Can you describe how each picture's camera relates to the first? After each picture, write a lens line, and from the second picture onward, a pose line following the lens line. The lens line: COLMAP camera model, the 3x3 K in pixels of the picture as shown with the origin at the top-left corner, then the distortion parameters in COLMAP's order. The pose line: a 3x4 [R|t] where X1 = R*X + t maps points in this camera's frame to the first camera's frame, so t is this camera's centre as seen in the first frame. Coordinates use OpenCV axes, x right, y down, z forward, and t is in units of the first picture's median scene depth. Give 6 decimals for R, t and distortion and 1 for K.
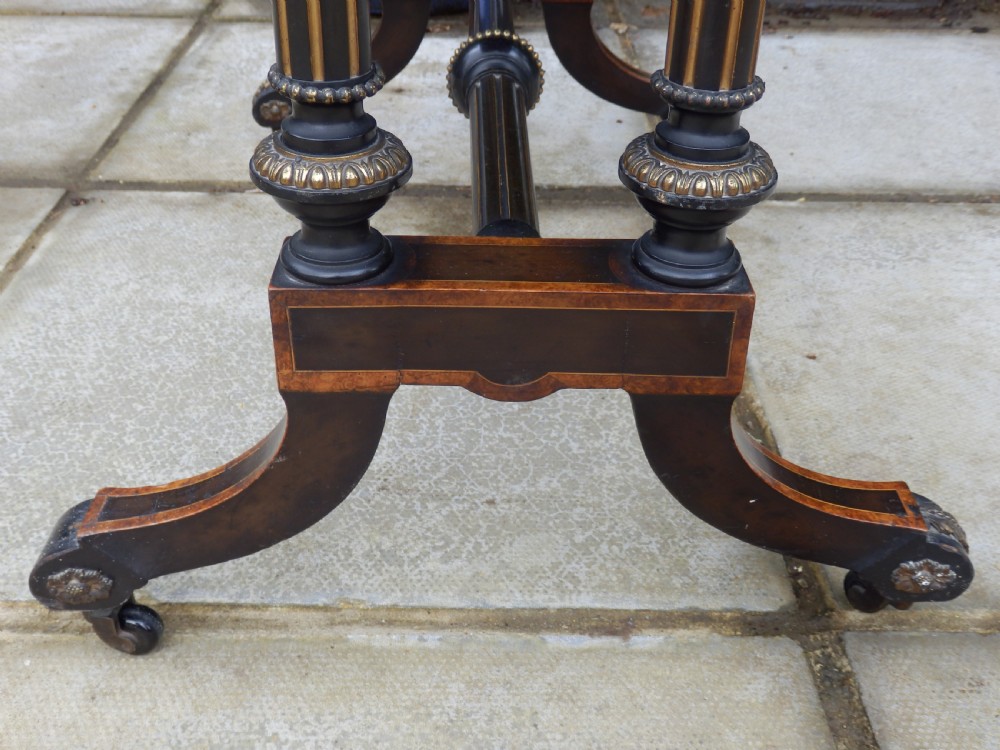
lens RADIAL K [[1118.8, 0, 503.5], [0, 1118.8, 365.9], [0, 0, 1]] dist [0.028026, 0.000000]
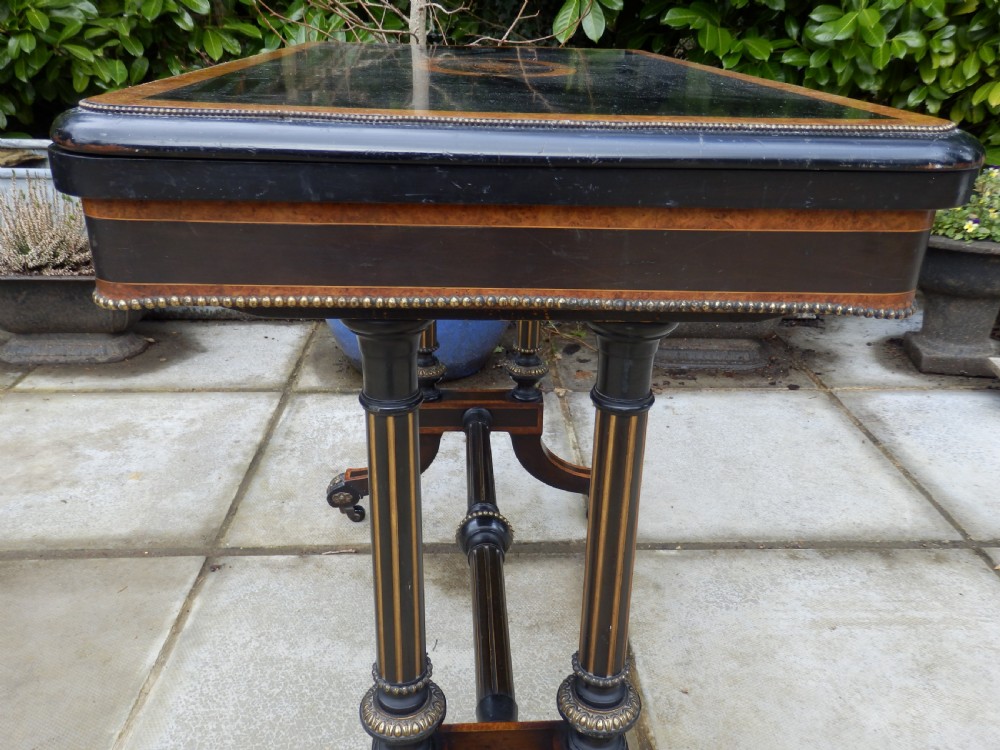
lens RADIAL K [[843.7, 0, 504.1], [0, 843.7, 372.3], [0, 0, 1]] dist [0.040900, 0.012429]
pose [[0.999462, -0.018678, 0.026975, -0.006853], [0.022866, 0.986127, -0.164408, -0.262178], [-0.023530, 0.164936, 0.986024, -0.262040]]
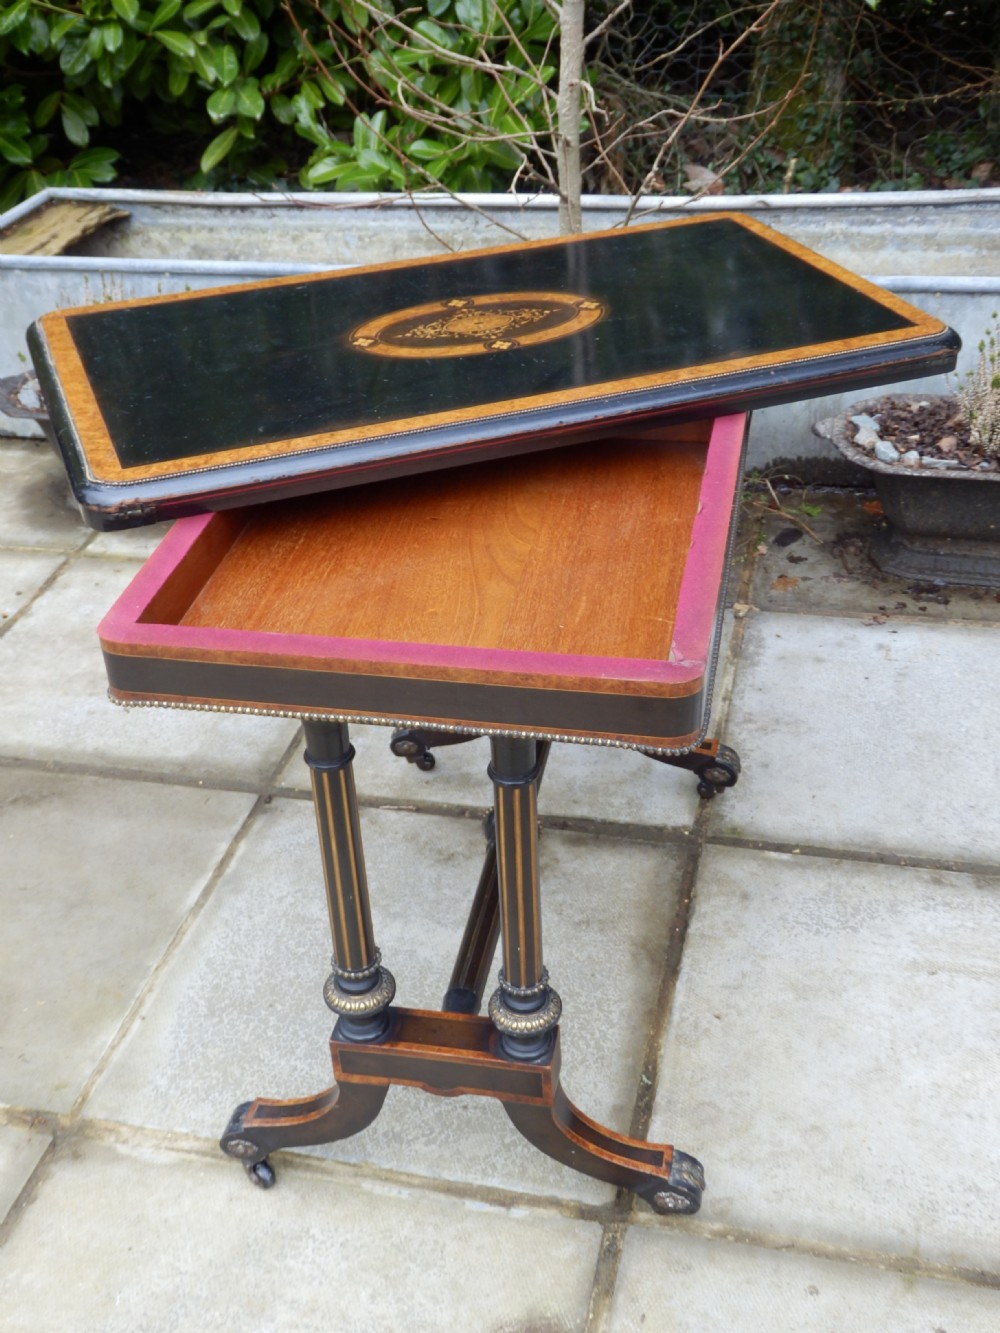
lens RADIAL K [[1491.3, 0, 486.6], [0, 1491.3, 666.1], [0, 0, 1]] dist [0.028026, 0.000000]
pose [[0.967106, 0.071086, -0.244238, 0.423088], [-0.070008, 0.997460, 0.013100, -0.462724], [0.244549, 0.004430, 0.969627, -0.947761]]
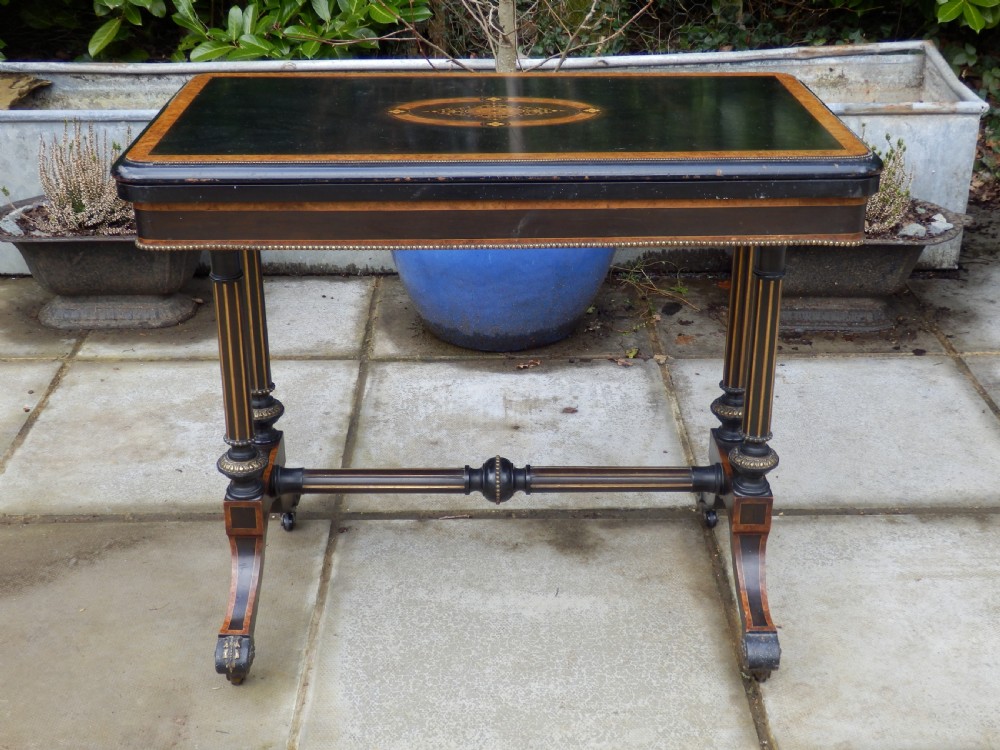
lens RADIAL K [[1335.9, 0, 512.7], [0, 1335.9, 354.7], [0, 0, 1]] dist [0.018482, 0.000000]
pose [[0.999729, -0.023215, -0.001771, -0.146524], [0.022778, 0.990982, -0.132042, -0.169362], [0.004821, 0.131966, 0.991243, -1.227027]]
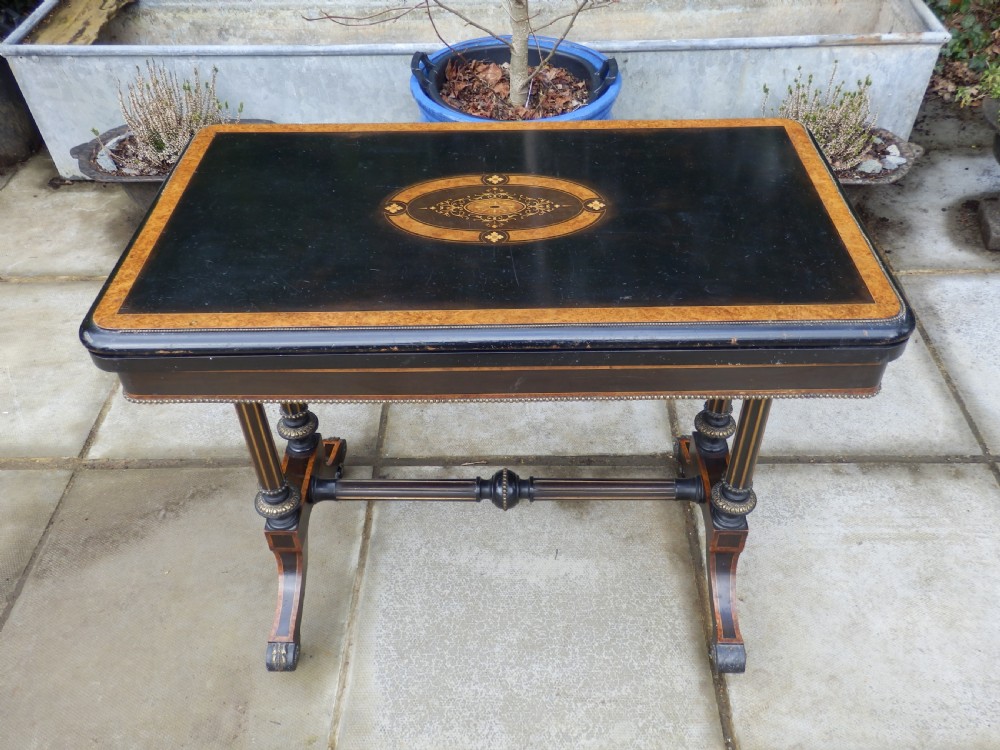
lens RADIAL K [[843.7, 0, 510.1], [0, 843.7, 373.4], [0, 0, 1]] dist [0.040900, 0.012429]
pose [[0.999079, -0.017193, -0.039302, -0.104954], [0.024302, 0.981820, 0.188251, -0.763519], [0.035350, -0.189033, 0.981334, -0.562710]]
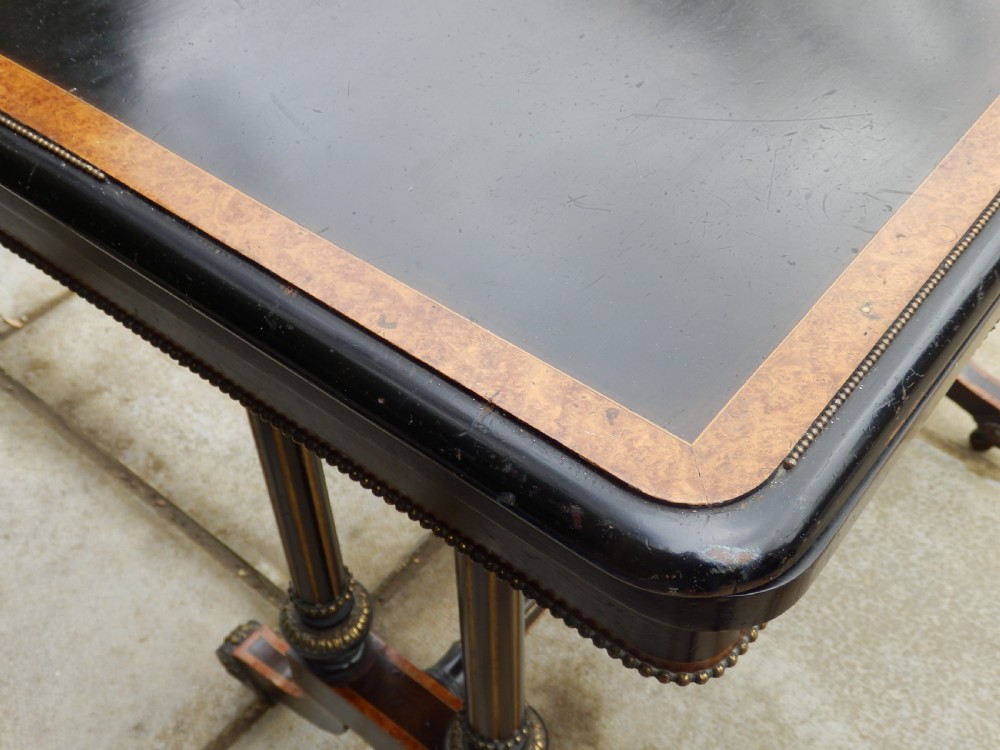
lens RADIAL K [[1183.1, 0, 502.3], [0, 1183.1, 374.9], [0, 0, 1]] dist [0.028388, 0.000000]
pose [[-0.761292, -0.492487, 0.421771, -0.352014], [0.336875, 0.255380, 0.906254, -1.401737], [-0.554031, 0.832008, -0.028512, 0.985893]]
